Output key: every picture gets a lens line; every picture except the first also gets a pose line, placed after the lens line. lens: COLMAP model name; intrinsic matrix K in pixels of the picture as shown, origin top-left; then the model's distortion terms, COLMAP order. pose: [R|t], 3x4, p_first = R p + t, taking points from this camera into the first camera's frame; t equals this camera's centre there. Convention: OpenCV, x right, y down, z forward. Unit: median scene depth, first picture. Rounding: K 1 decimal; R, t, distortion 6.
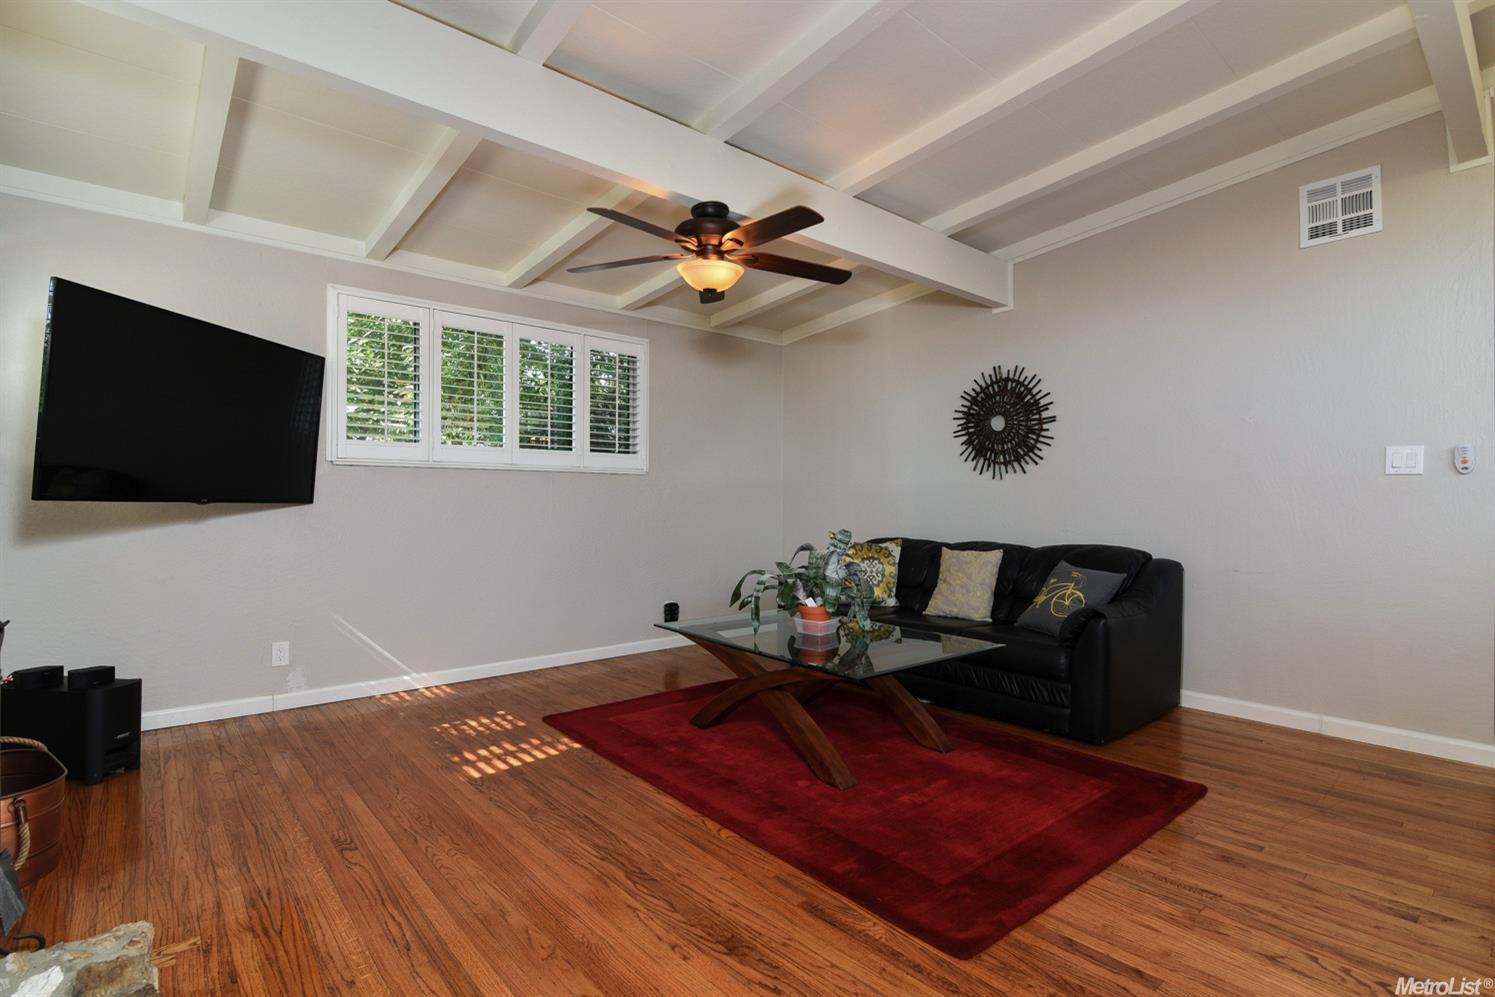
lens RADIAL K [[713.3, 0, 747.5], [0, 713.3, 498.5], [0, 0, 1]] dist [-0.012286, 0.000123]
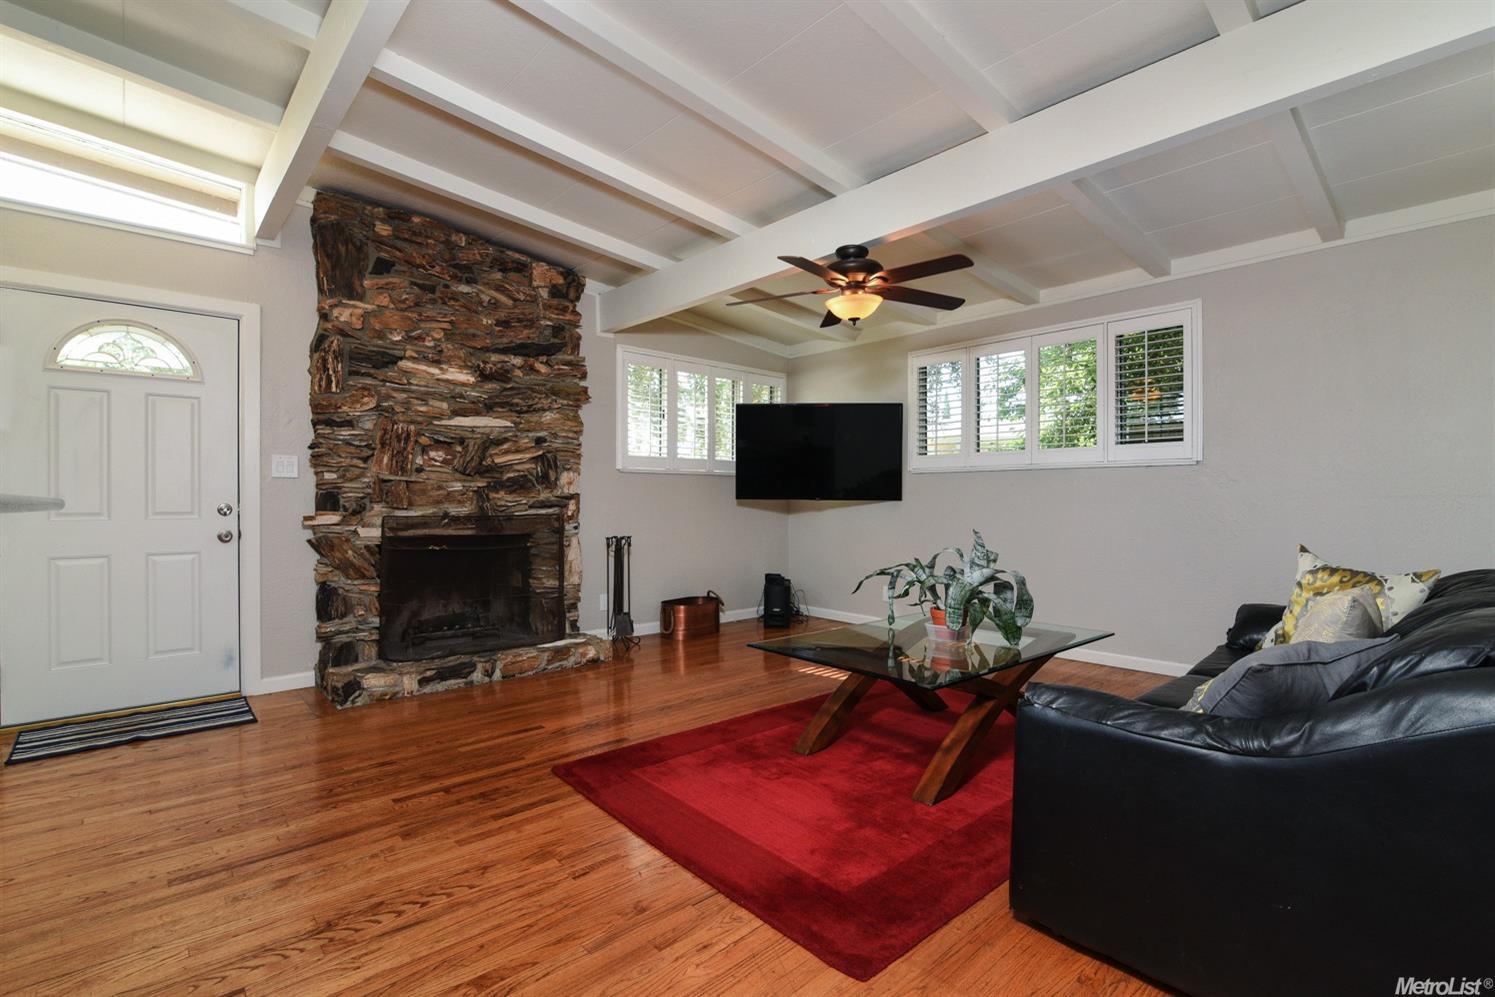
lens RADIAL K [[690.9, 0, 747.5], [0, 690.9, 498.5], [0, 0, 1]] dist [-0.021874, 0.000481]
pose [[0.022242, -0.004339, -0.999743, 1.342433], [0.006028, 0.999973, -0.004206, 0.012675], [0.999734, -0.005933, 0.022268, 0.988852]]
